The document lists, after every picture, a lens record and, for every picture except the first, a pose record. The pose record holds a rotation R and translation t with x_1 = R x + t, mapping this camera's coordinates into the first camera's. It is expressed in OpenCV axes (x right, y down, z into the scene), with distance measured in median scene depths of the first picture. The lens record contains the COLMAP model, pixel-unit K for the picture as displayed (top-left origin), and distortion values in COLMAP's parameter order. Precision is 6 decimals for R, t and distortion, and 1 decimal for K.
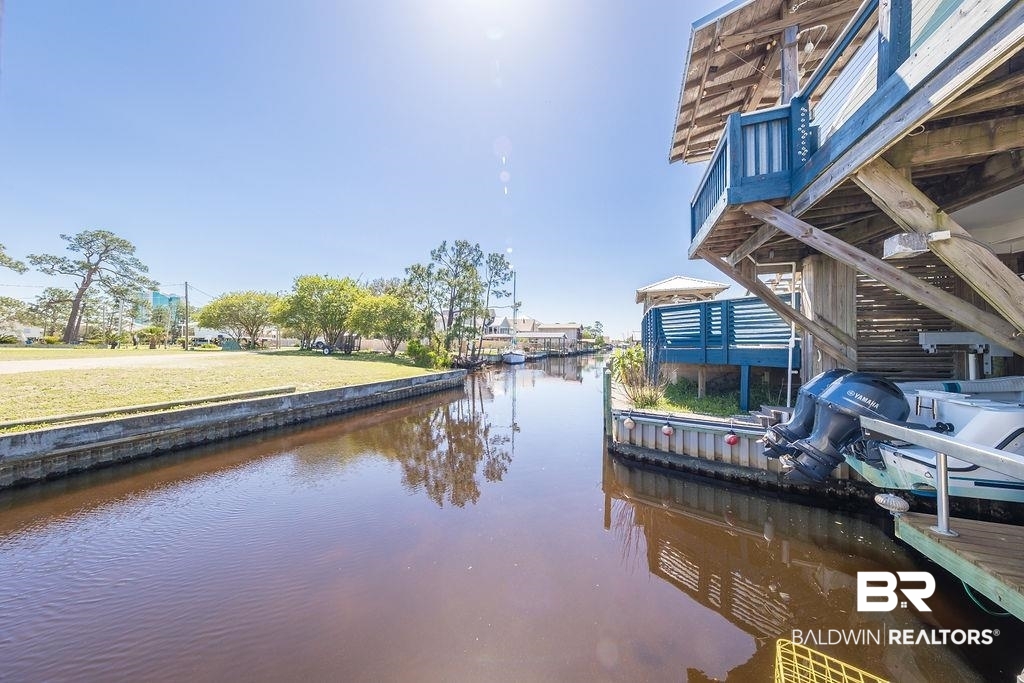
lens RADIAL K [[322.0, 0, 512.0], [0, 322.0, 341.5], [0, 0, 1]] dist [0.004096, 0.000038]
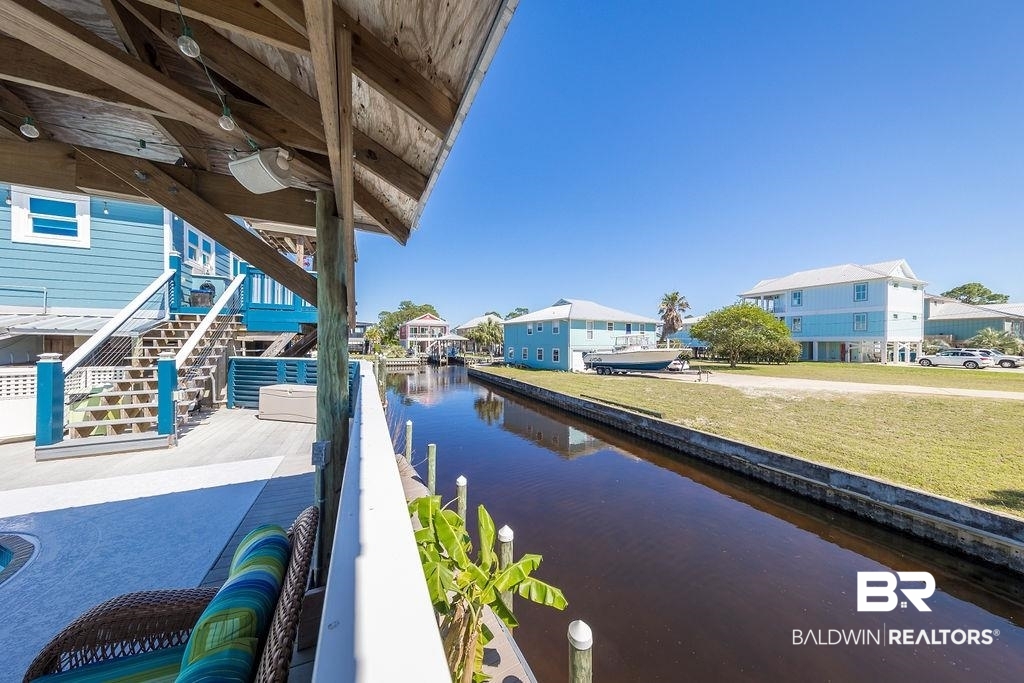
lens RADIAL K [[322.0, 0, 512.0], [0, 322.0, 341.5], [0, 0, 1]] dist [0.004096, 0.000038]
pose [[-0.713975, -0.013057, -0.700049, 0.325471], [-0.003081, 0.999875, -0.015507, -0.062463], [0.700164, -0.008915, -0.713926, 0.819575]]
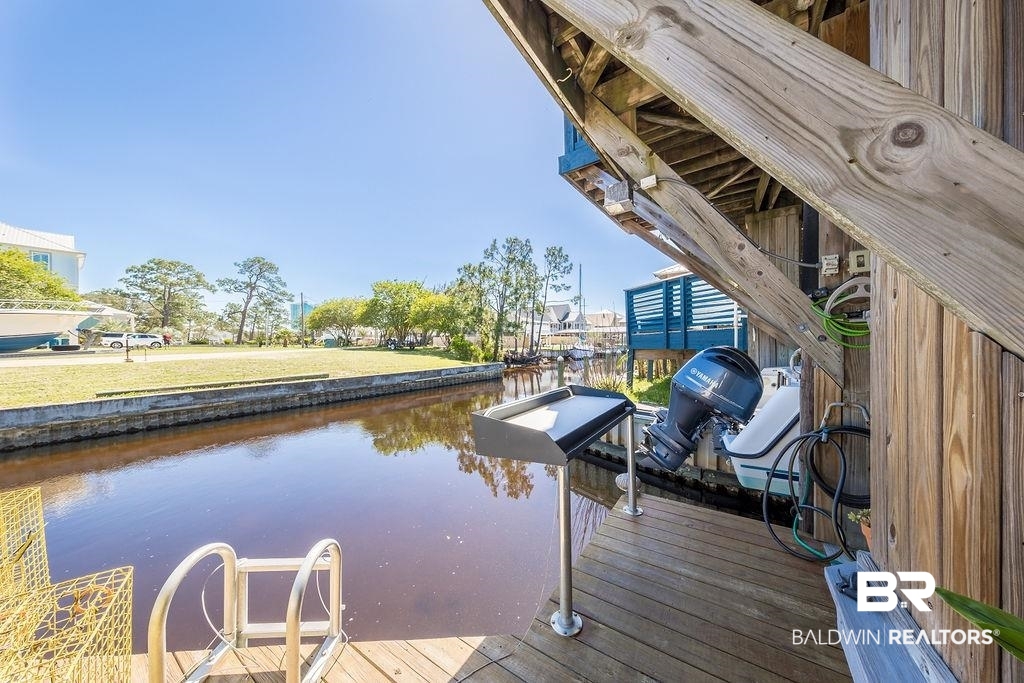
lens RADIAL K [[326.8, 0, 516.6], [0, 326.8, 341.0], [0, 0, 1]] dist [0.000003, -0.000014]
pose [[0.965310, -0.014711, -0.260693, 0.177555], [0.016352, 0.999858, 0.004128, 0.014536], [0.260596, -0.008247, 0.965413, 0.006206]]
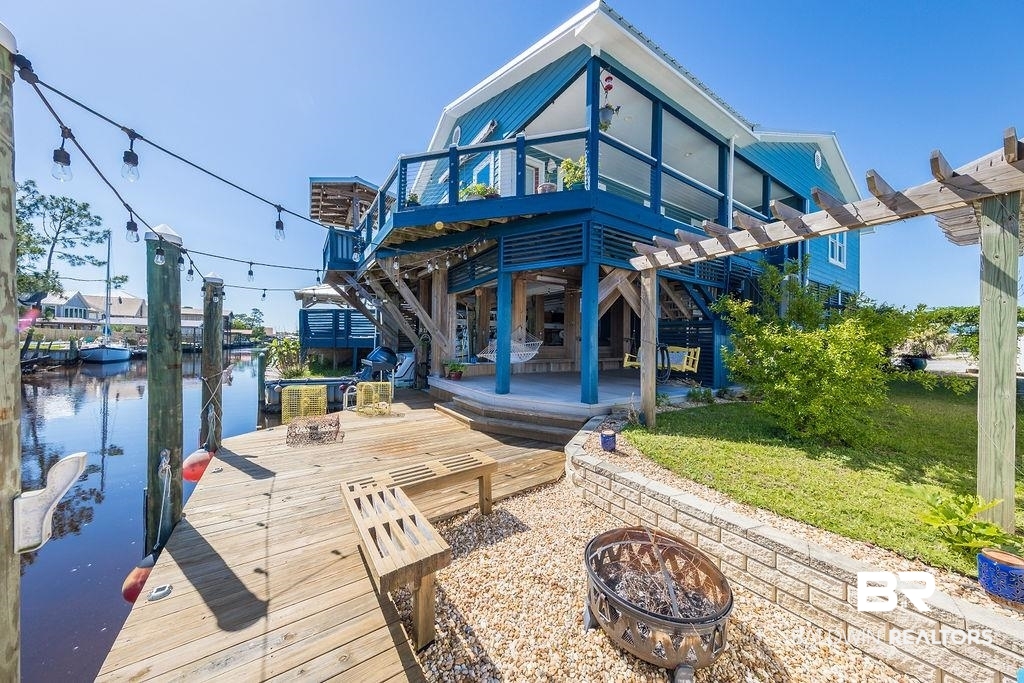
lens RADIAL K [[331.1, 0, 514.6], [0, 331.1, 339.3], [0, 0, 1]] dist [0.001701, 0.000075]
pose [[0.604106, 0.004724, 0.796890, -0.074044], [-0.015567, 0.999862, 0.005874, 0.002181], [-0.796752, -0.015954, 0.604096, -0.295508]]
